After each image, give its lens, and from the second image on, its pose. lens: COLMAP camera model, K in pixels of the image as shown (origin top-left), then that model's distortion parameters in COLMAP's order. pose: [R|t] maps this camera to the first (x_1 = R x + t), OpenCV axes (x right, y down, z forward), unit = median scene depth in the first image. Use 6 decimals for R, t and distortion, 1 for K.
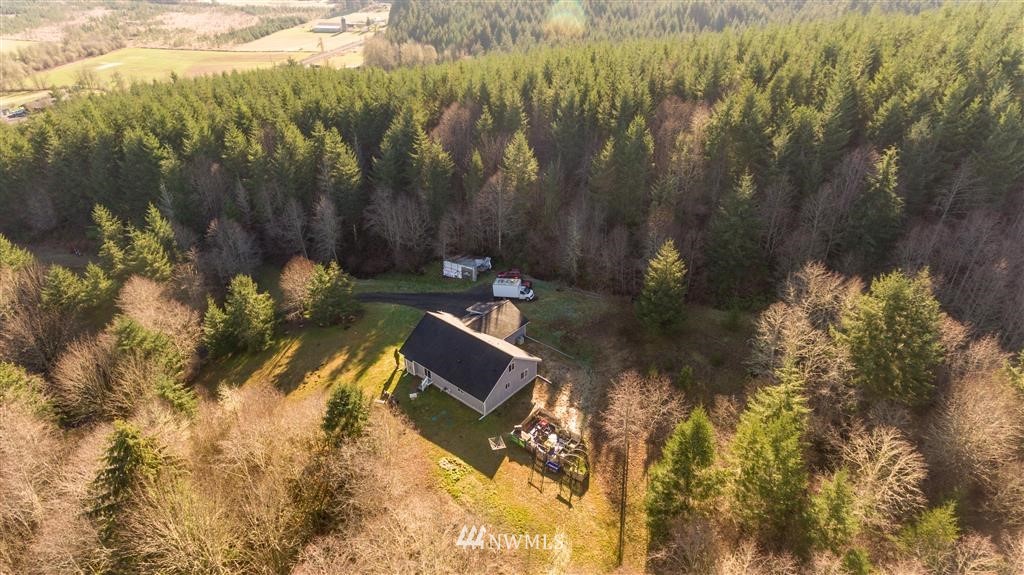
lens RADIAL K [[586.6, 0, 515.0], [0, 586.6, 268.9], [0, 0, 1]] dist [0.015148, 0.000725]
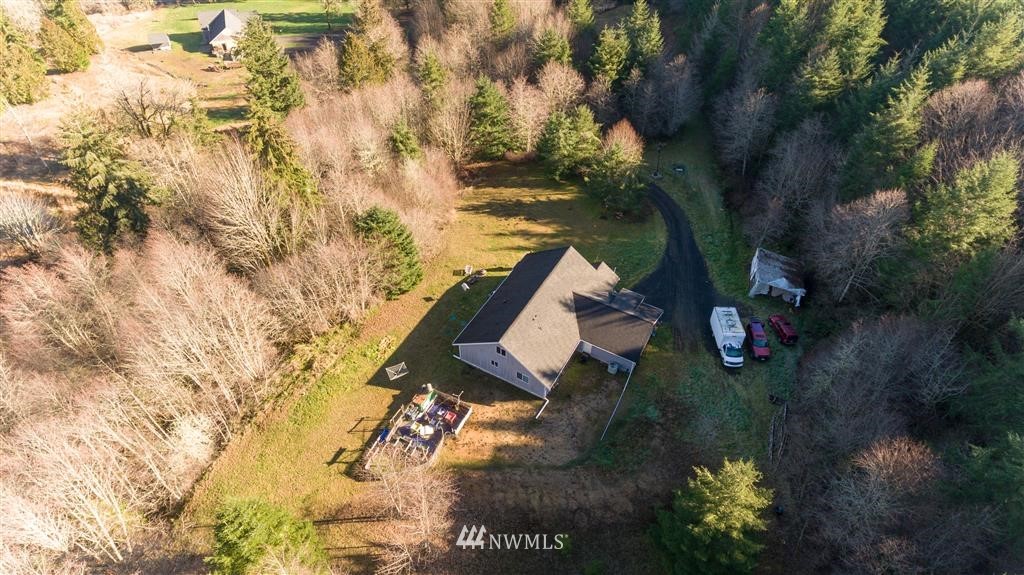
lens RADIAL K [[586.6, 0, 515.0], [0, 586.6, 268.9], [0, 0, 1]] dist [0.015148, 0.000725]
pose [[0.166084, 0.670183, -0.723375, 0.468983], [-0.445603, 0.705402, 0.551223, -0.334368], [0.879690, 0.230788, 0.415791, 0.647113]]
